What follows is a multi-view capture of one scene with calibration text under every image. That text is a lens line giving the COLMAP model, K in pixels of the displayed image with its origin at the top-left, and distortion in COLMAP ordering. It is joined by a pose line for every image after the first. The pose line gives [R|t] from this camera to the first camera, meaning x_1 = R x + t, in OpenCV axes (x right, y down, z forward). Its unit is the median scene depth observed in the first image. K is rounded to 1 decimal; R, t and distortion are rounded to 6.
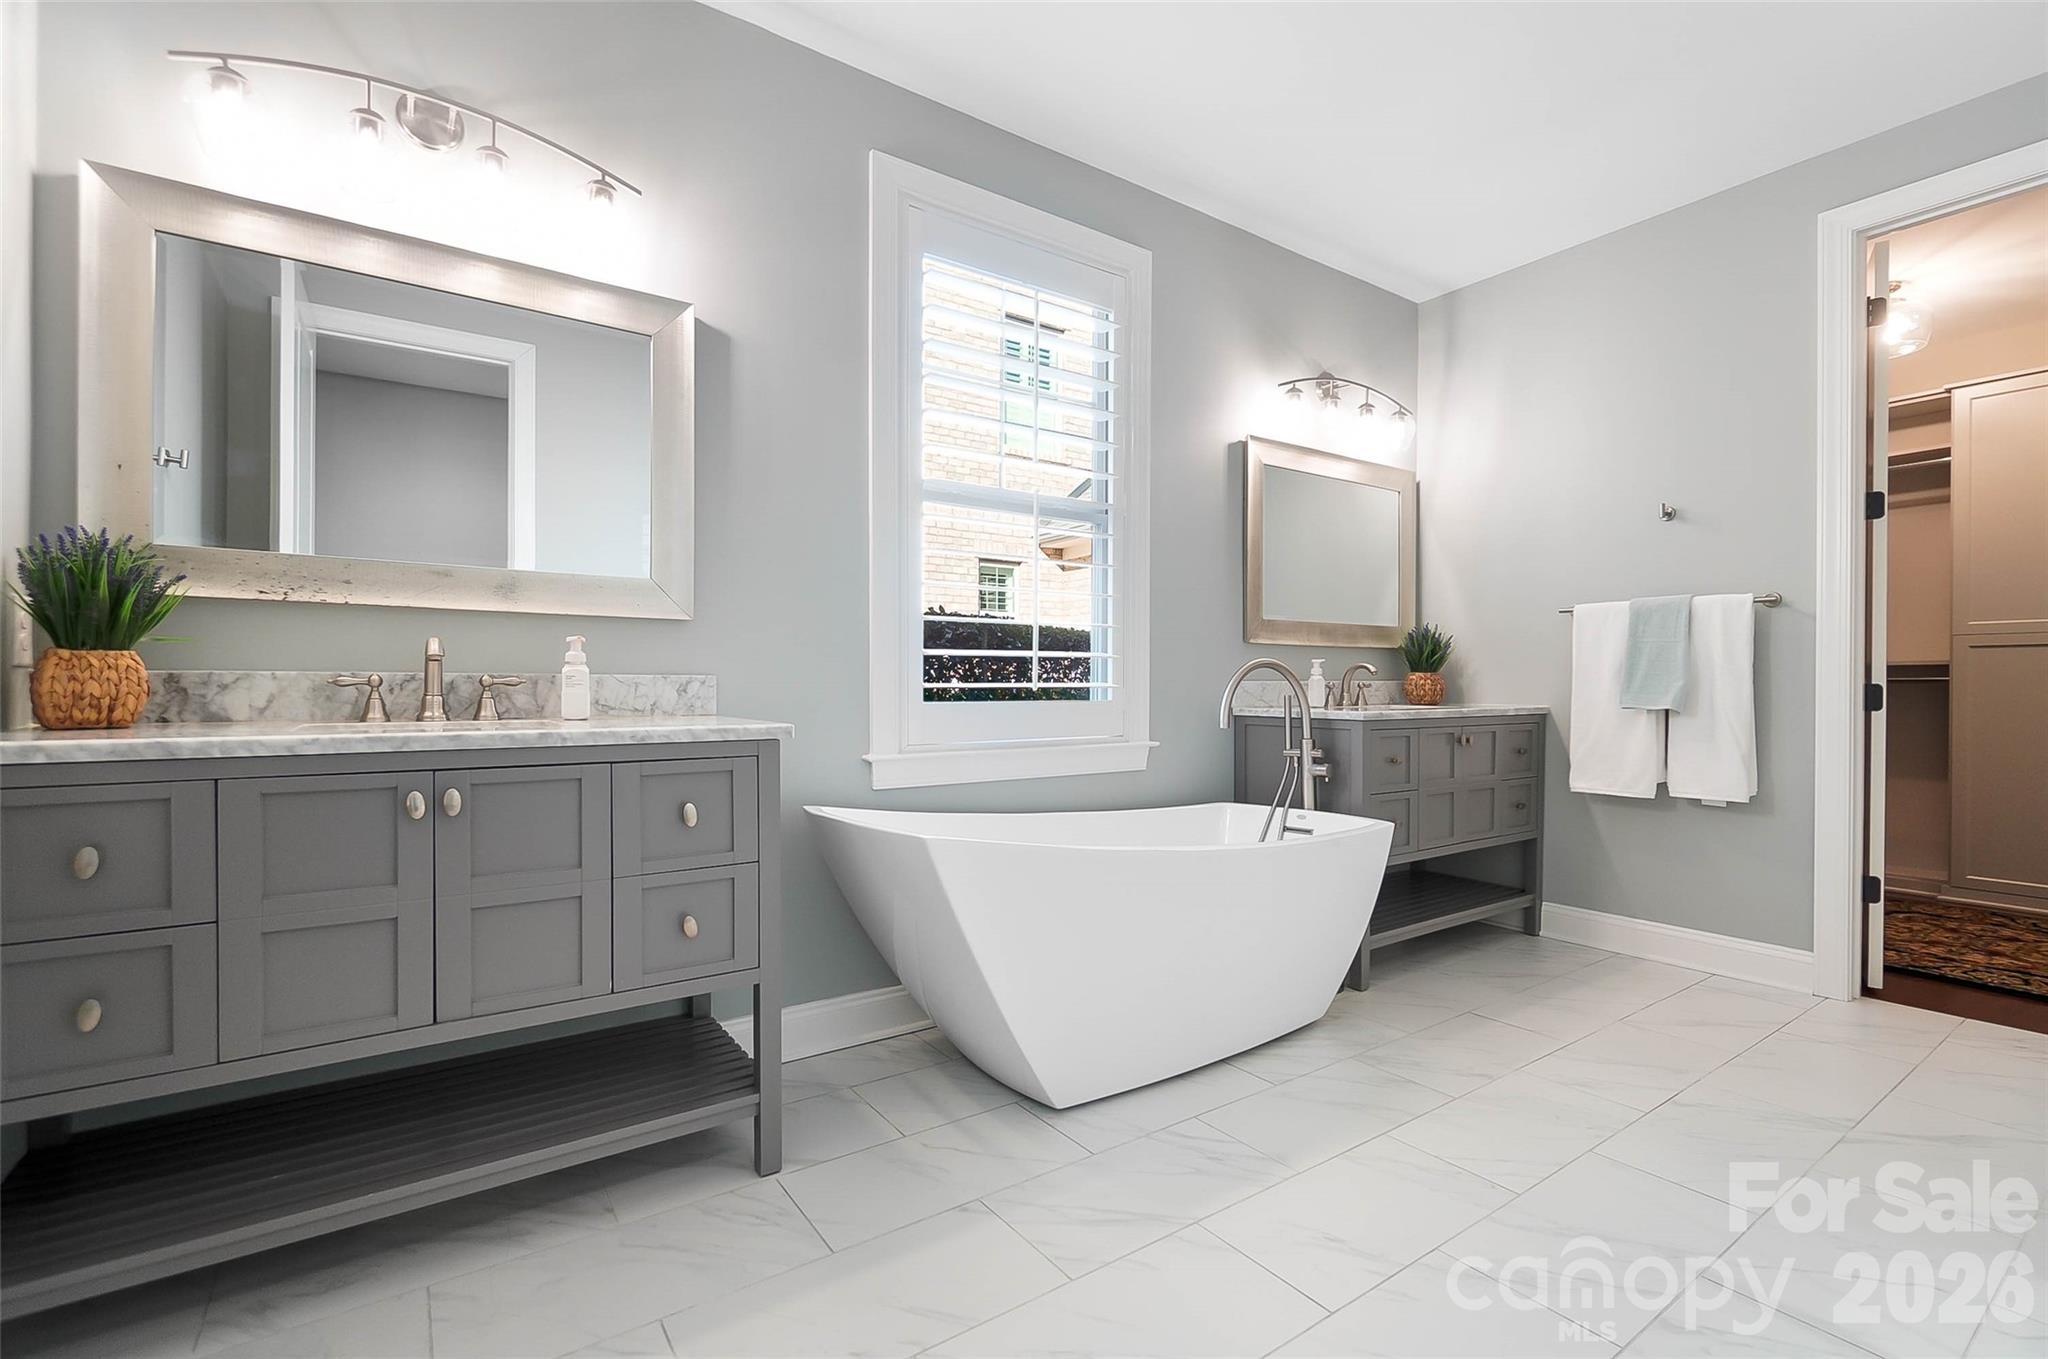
lens RADIAL K [[902.8, 0, 1016.3], [0, 902.8, 686.6], [0, 0, 1]] dist [0.001081, -0.000182]
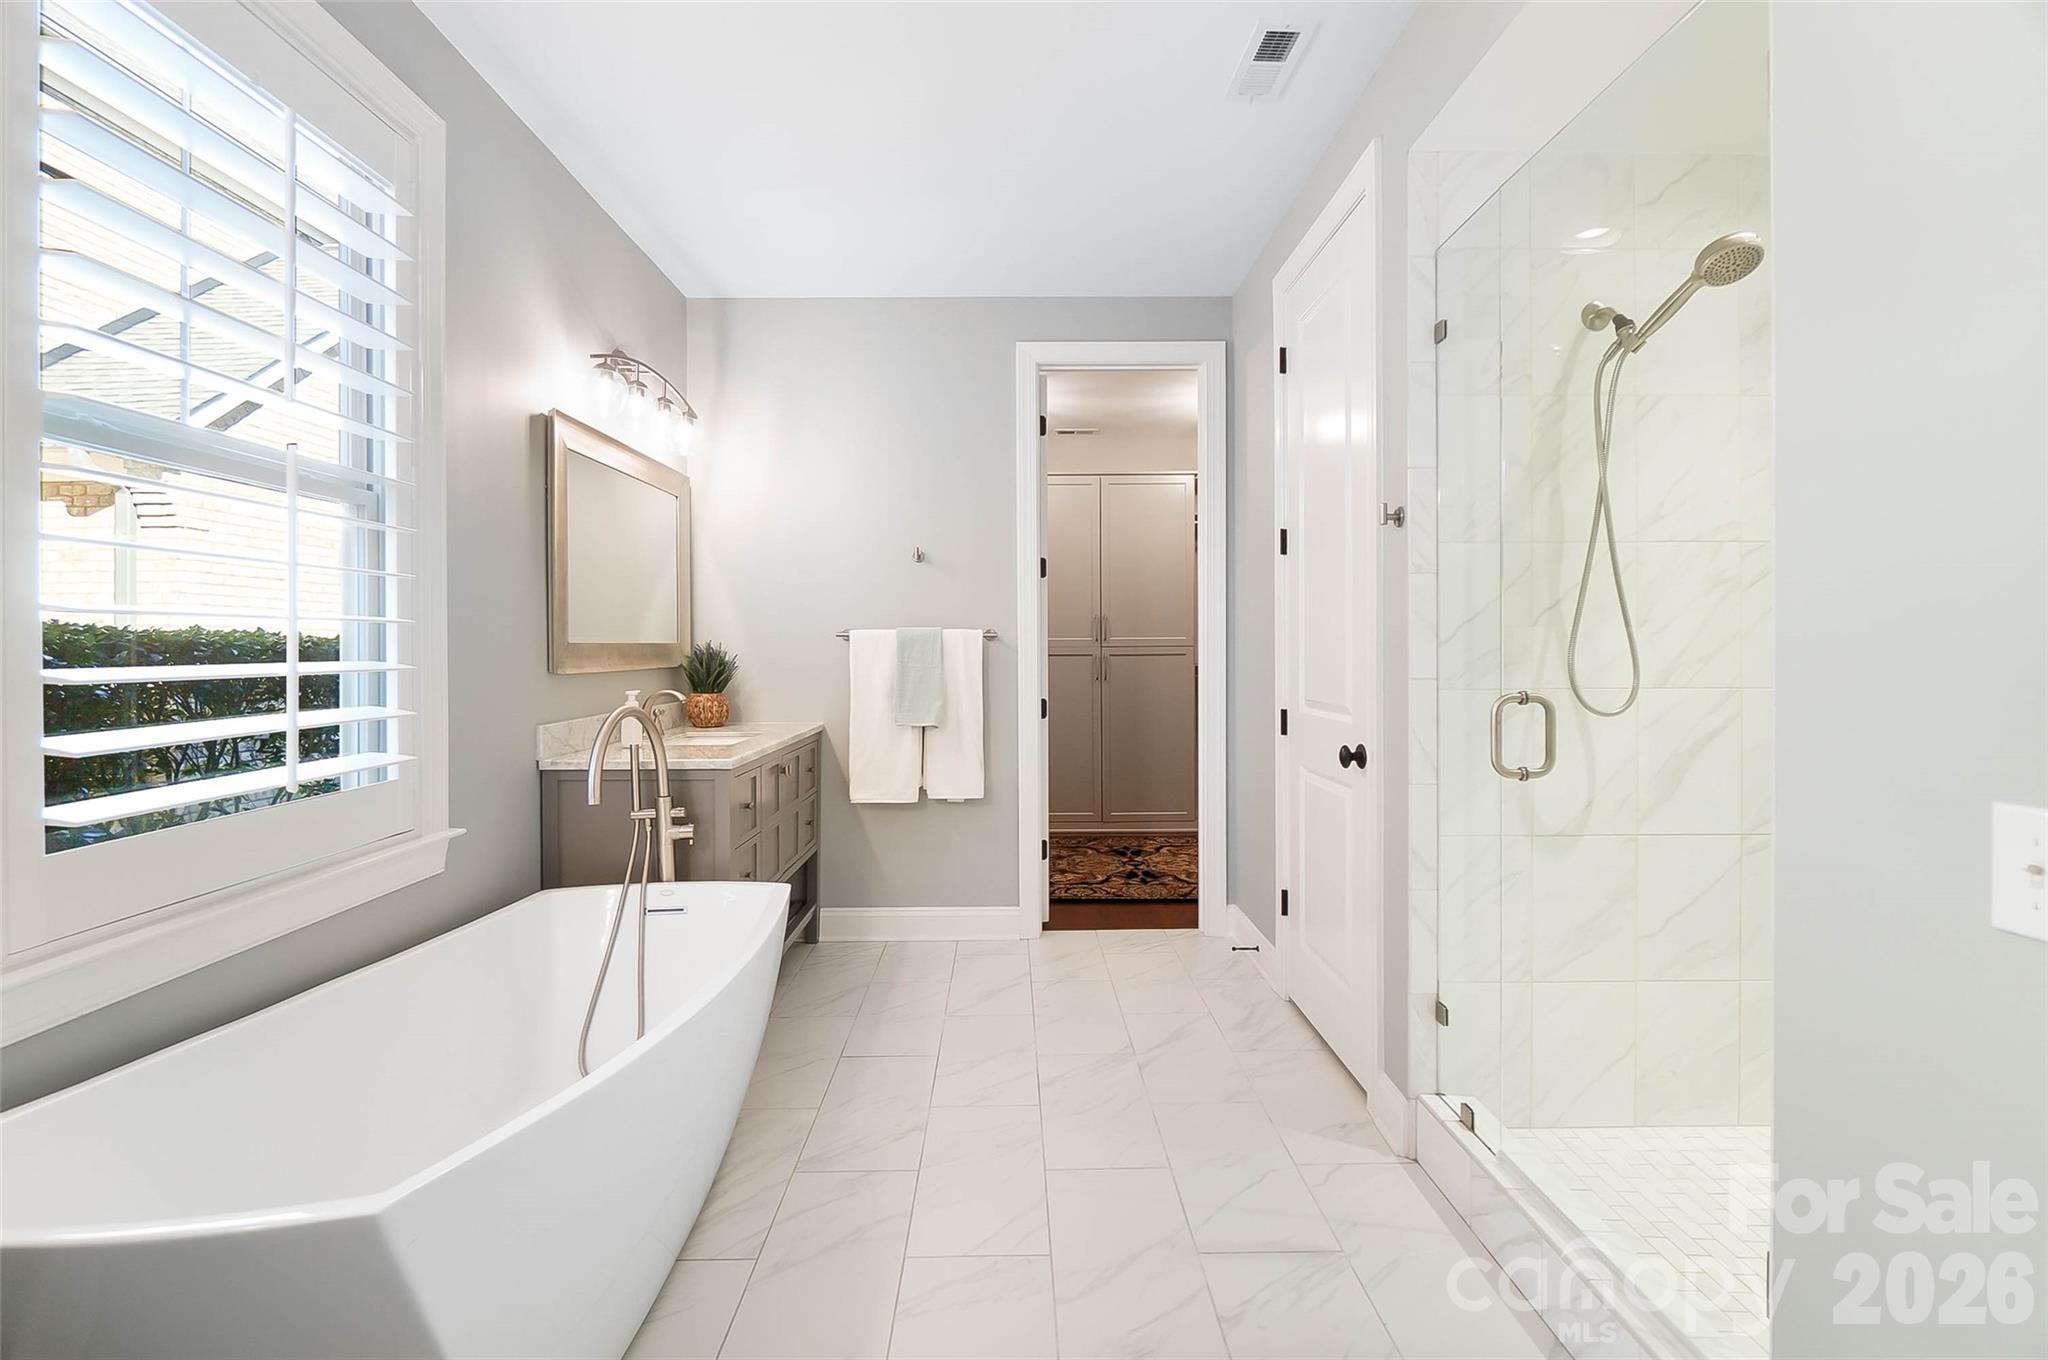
lens RADIAL K [[890.2, 0, 1016.2], [0, 890.2, 648.4], [0, 0, 1]] dist [-0.002277, 0.000025]
pose [[0.562342, -0.004973, 0.826889, -0.167640], [0.008962, 0.999960, -0.000081, -0.072671], [-0.826856, 0.007456, 0.562364, 0.254559]]
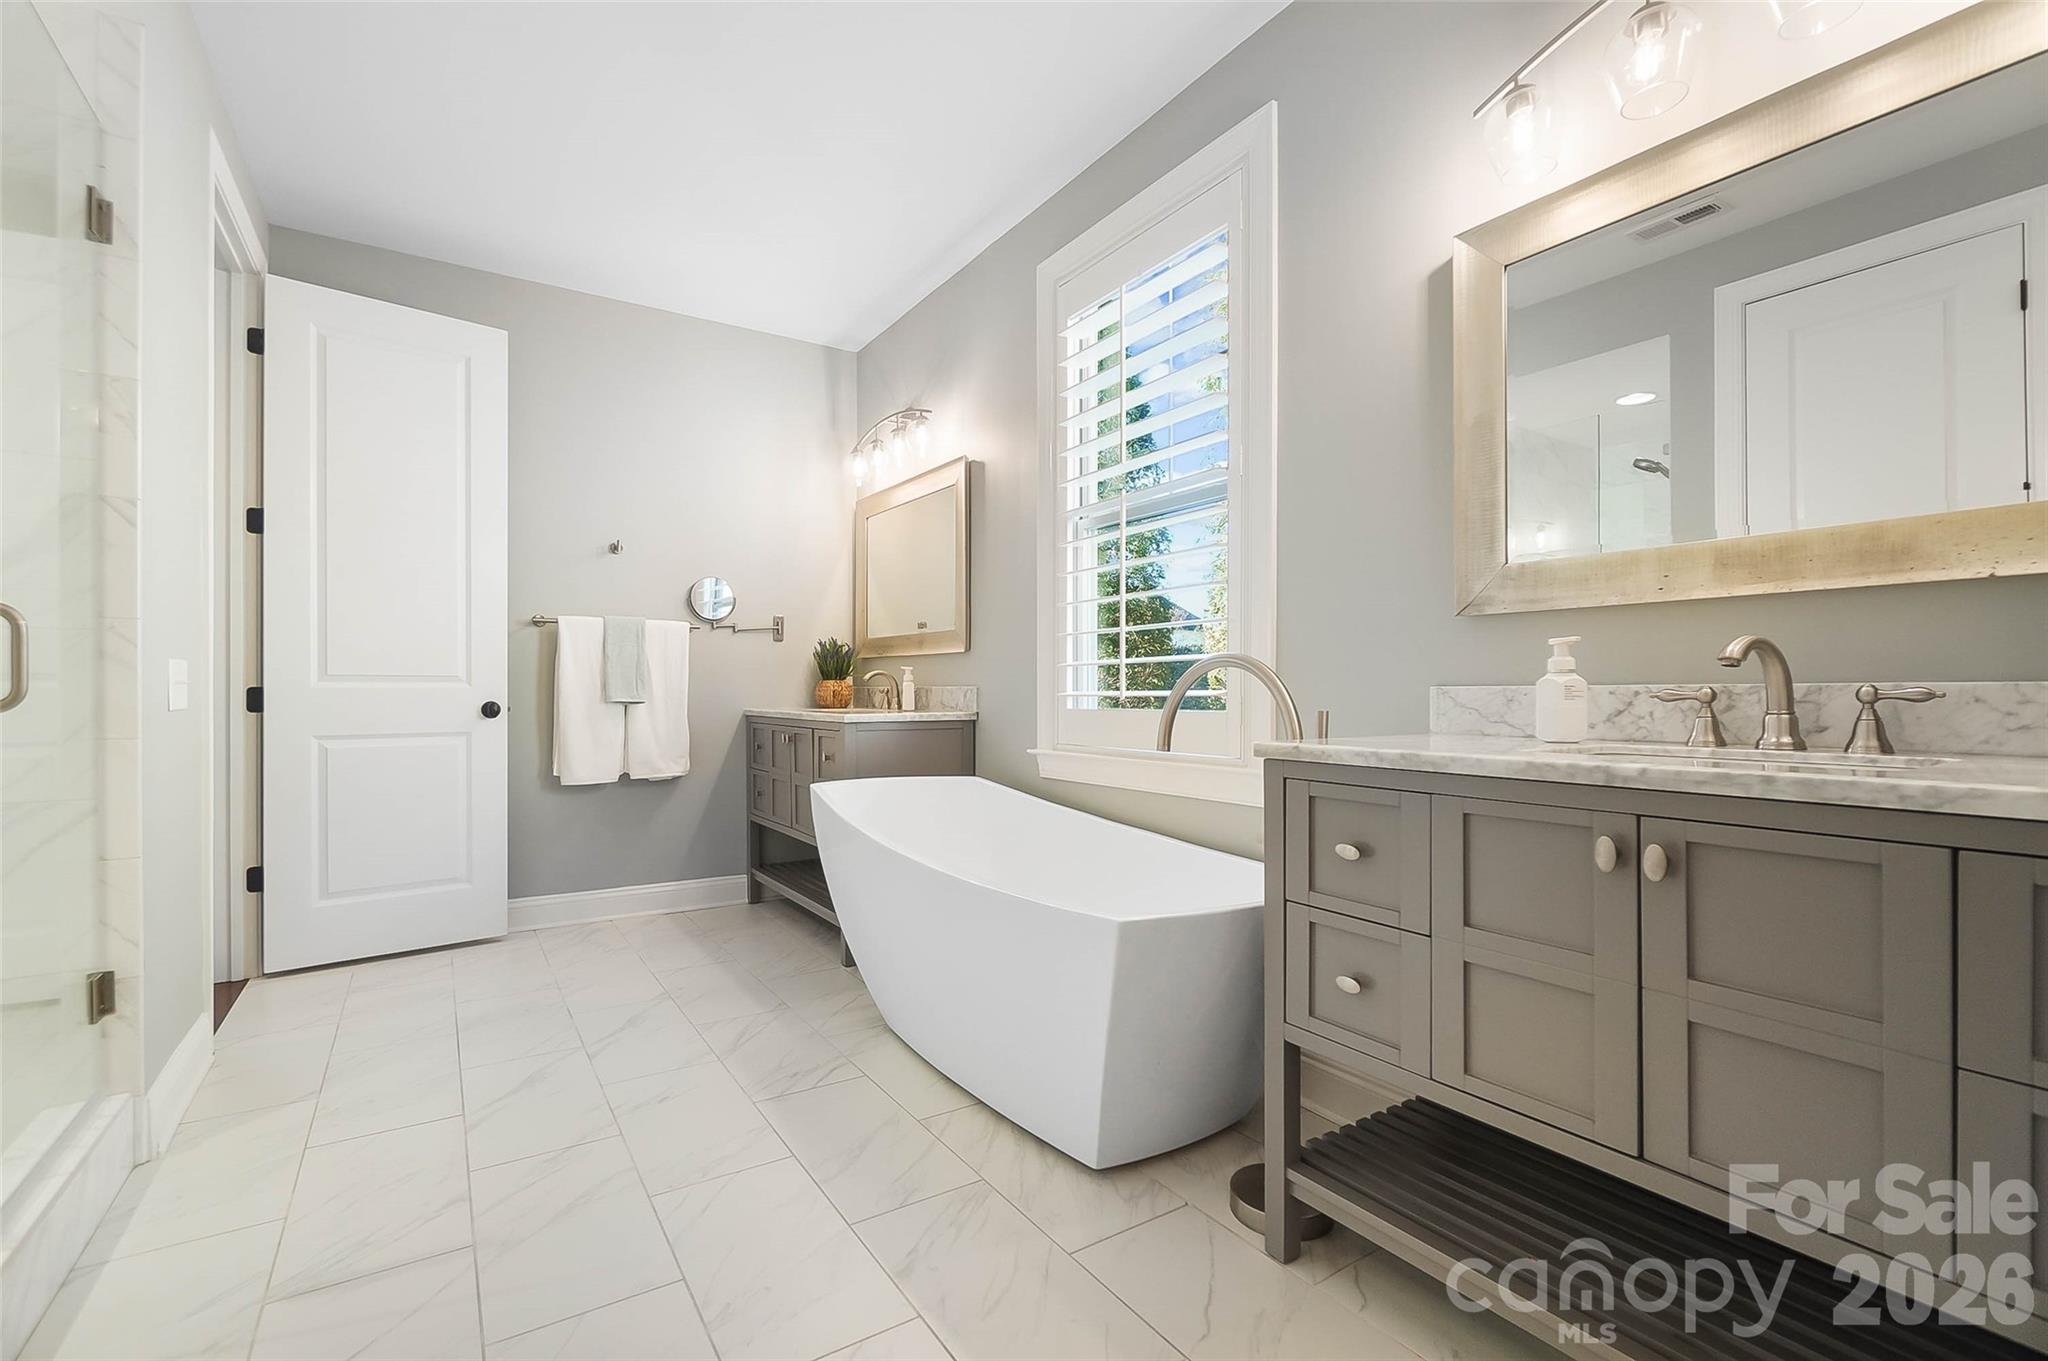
lens RADIAL K [[911.2, 0, 1025.5], [0, 911.2, 691.7], [0, 0, 1]] dist [-0.001321, -0.000099]
pose [[-0.025509, -0.003063, -0.999670, 0.871686], [-0.005812, 0.999979, -0.002915, 0.000694], [0.999658, 0.005736, -0.025527, 0.803318]]
